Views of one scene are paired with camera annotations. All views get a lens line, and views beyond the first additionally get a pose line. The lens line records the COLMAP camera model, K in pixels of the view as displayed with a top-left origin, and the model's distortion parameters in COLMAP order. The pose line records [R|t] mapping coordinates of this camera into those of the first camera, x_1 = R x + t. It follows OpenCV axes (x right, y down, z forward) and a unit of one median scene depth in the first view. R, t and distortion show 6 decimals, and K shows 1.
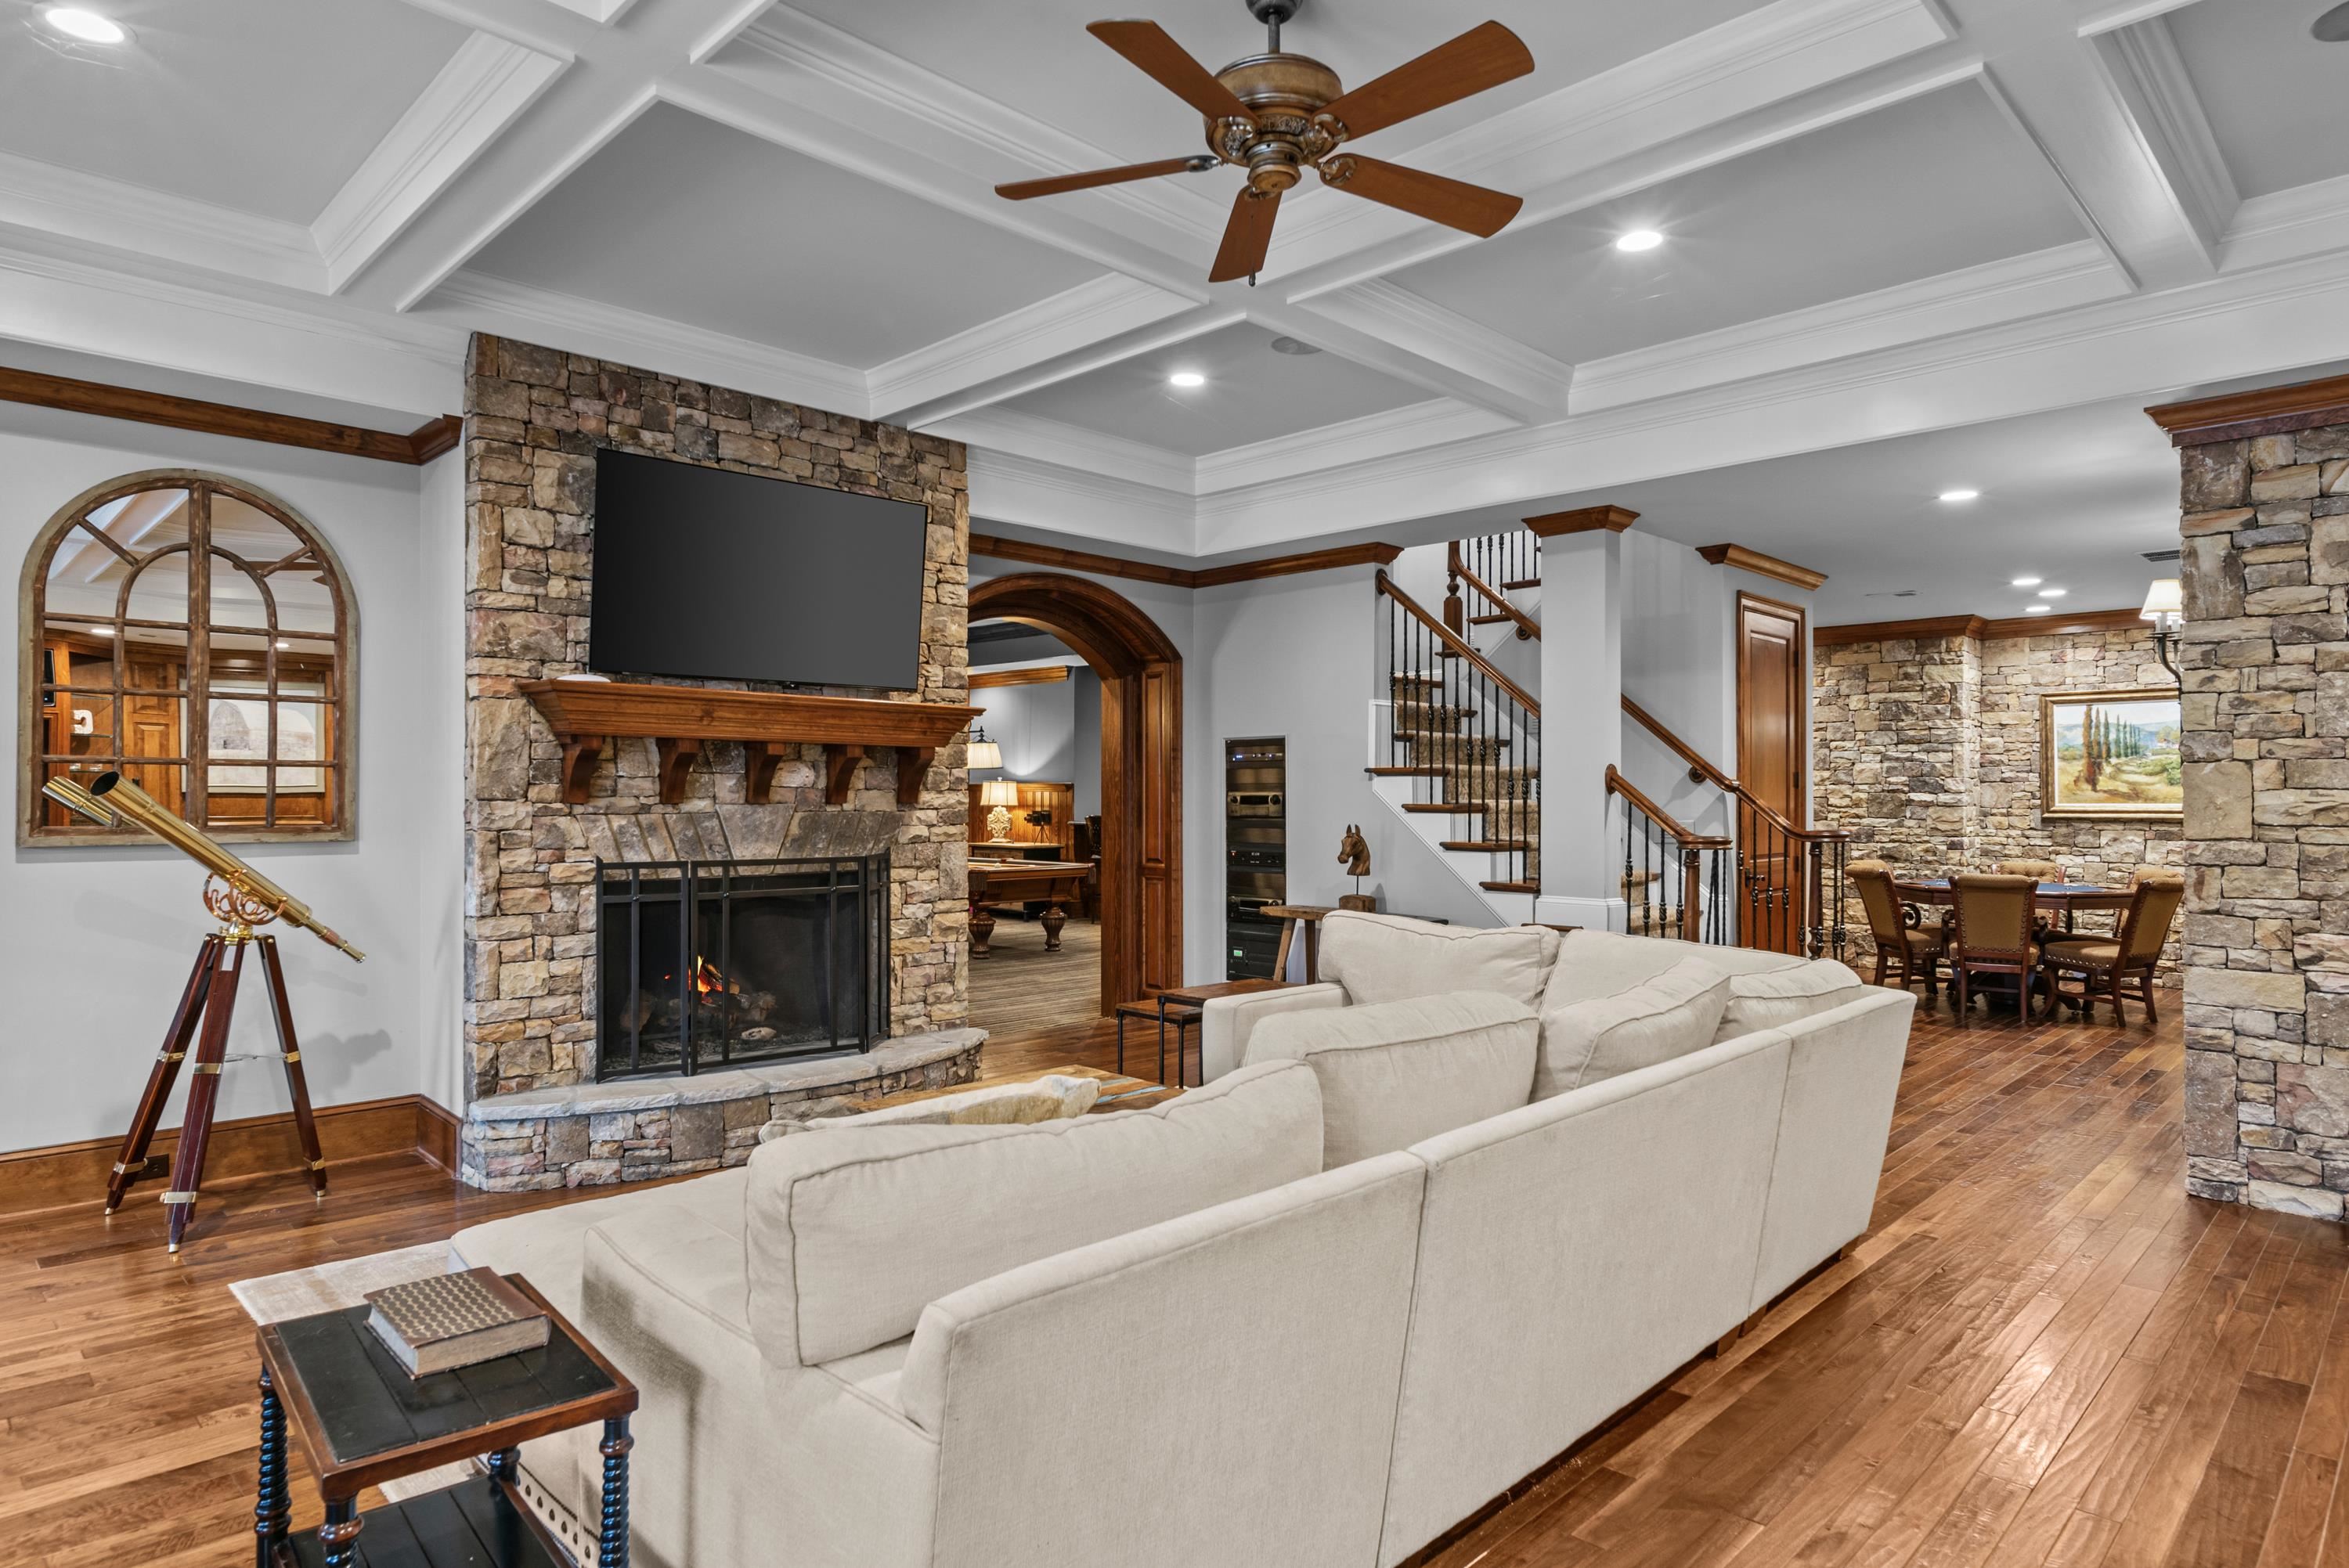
lens RADIAL K [[1336.7, 0, 1174.5], [0, 1336.7, 784.0], [0, 0, 1]] dist [-0.001528, -0.000182]
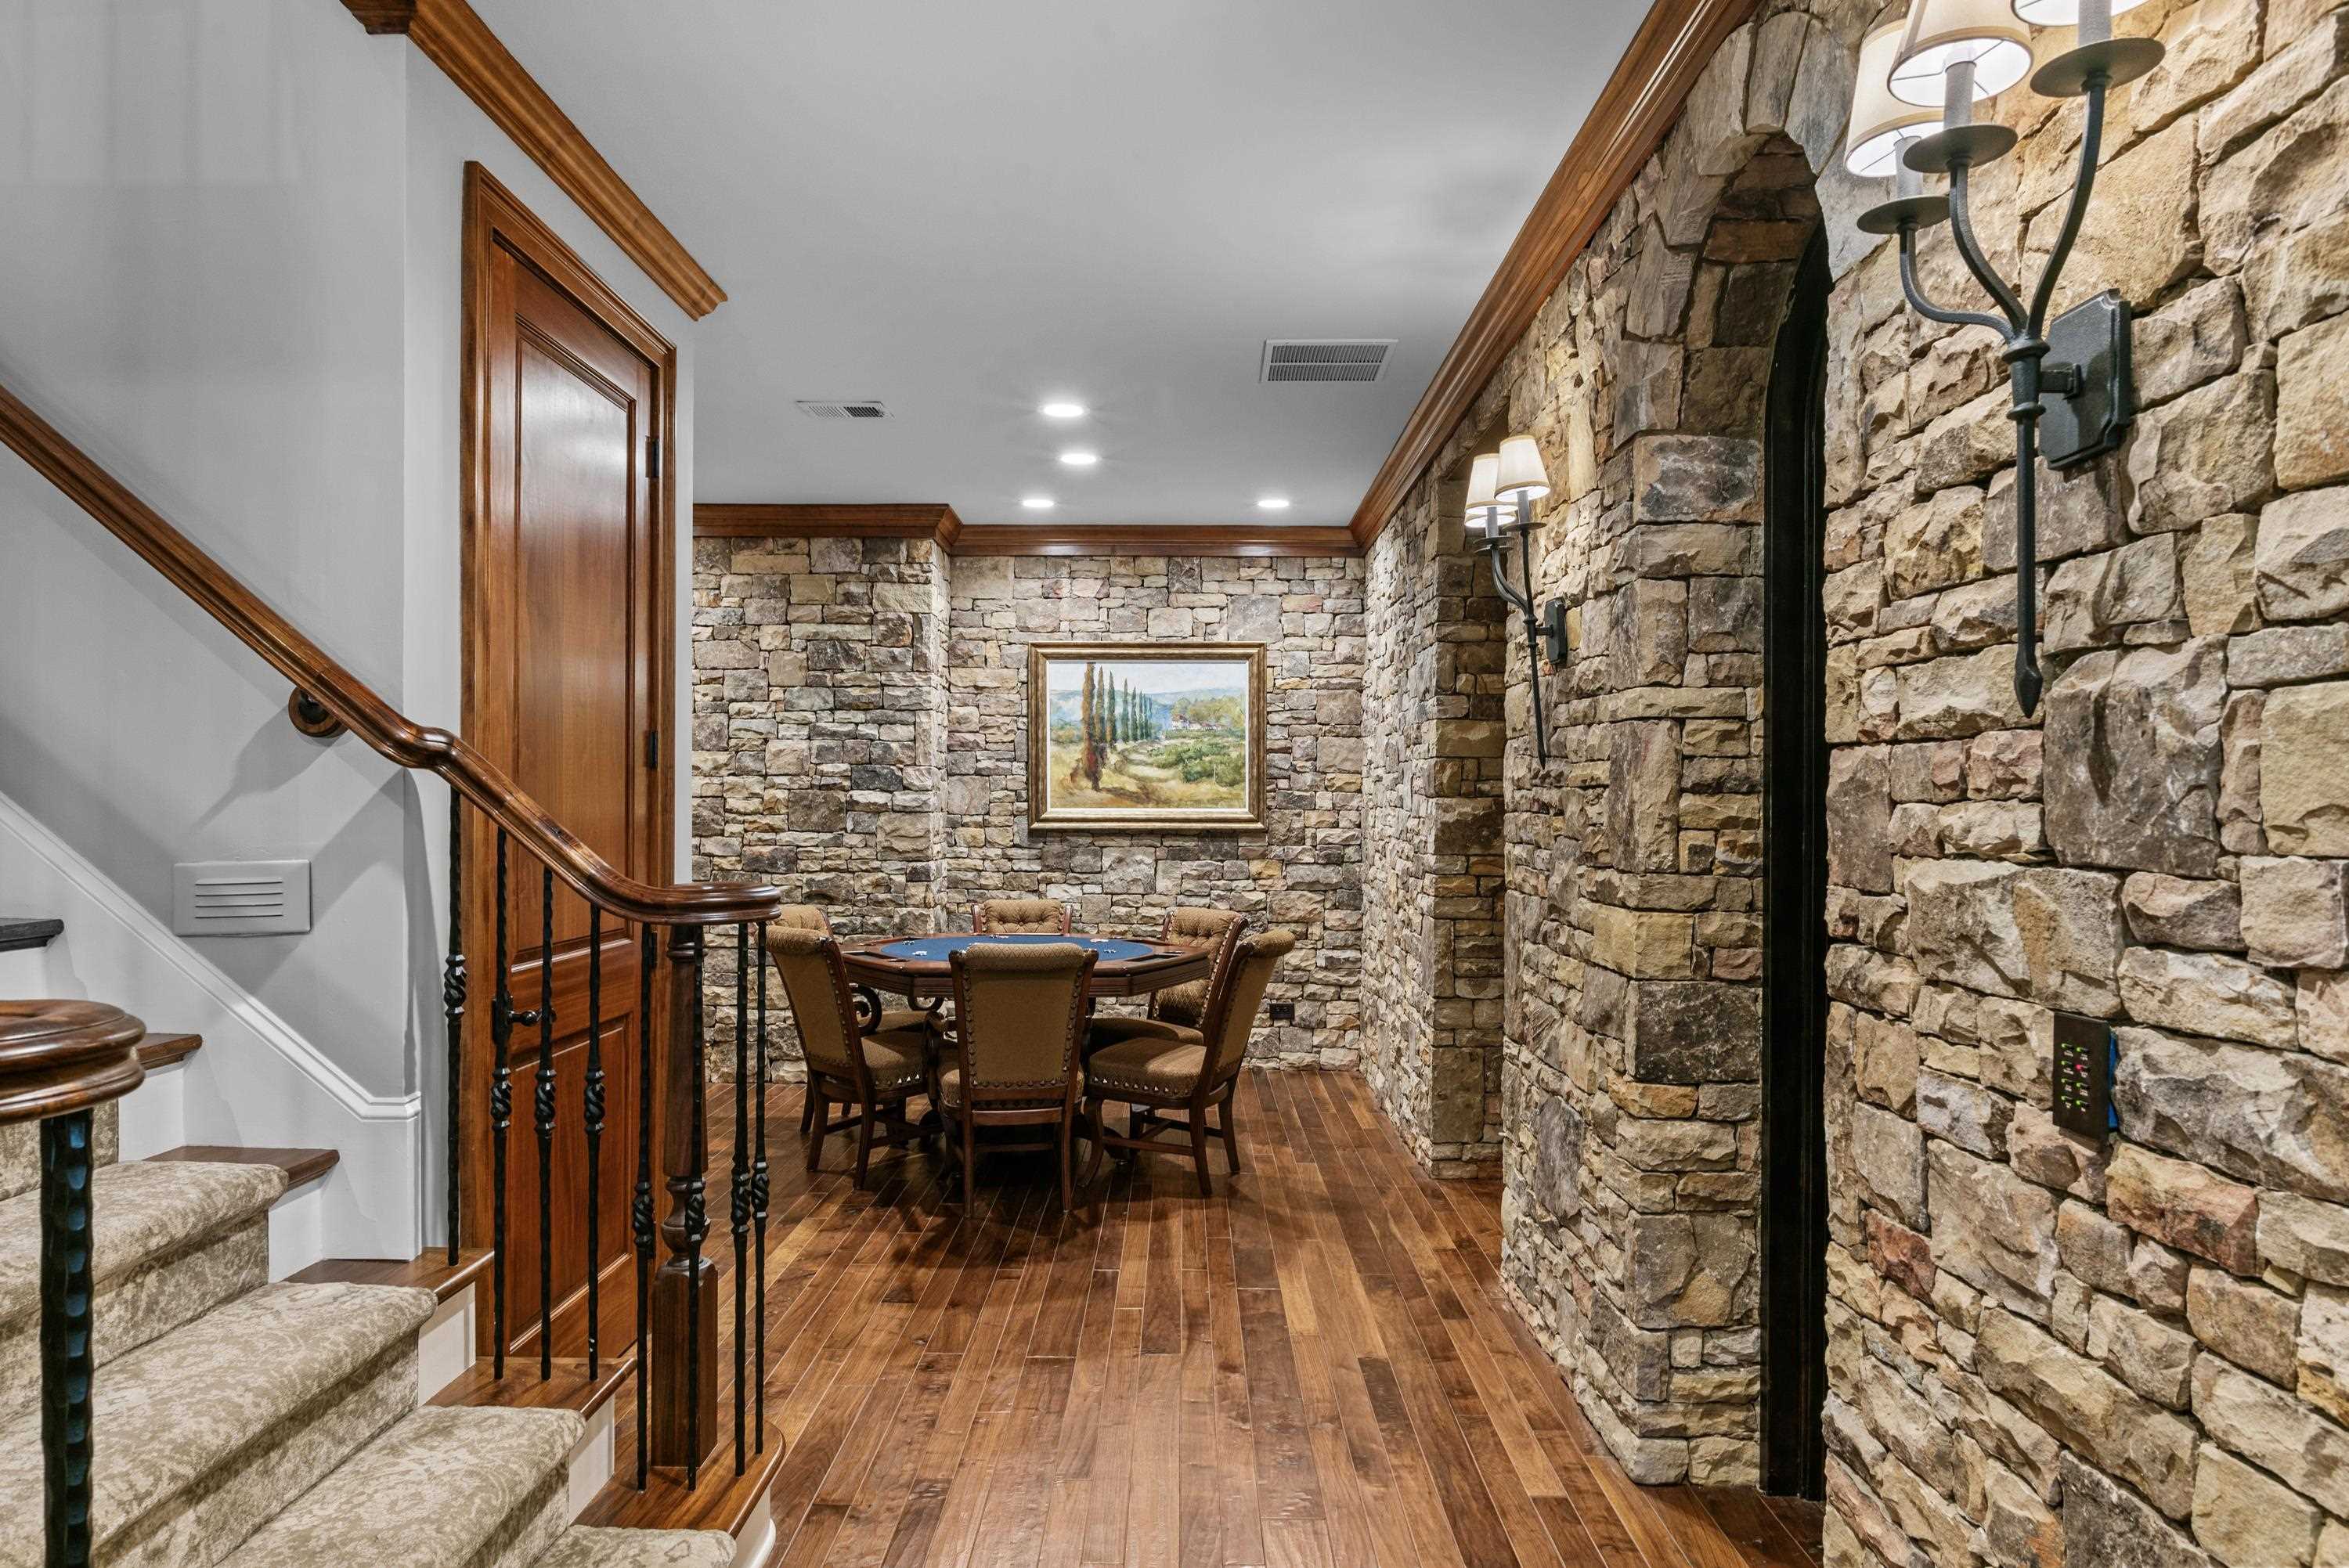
lens RADIAL K [[1355.7, 0, 1179.6], [0, 1355.7, 810.3], [0, 0, 1]] dist [-0.000689, 0.000161]
pose [[0.712176, -0.000681, 0.702000, 0.234592], [-0.010377, 0.999880, 0.011497, 0.007483], [-0.701924, -0.015472, 0.712084, 0.479280]]
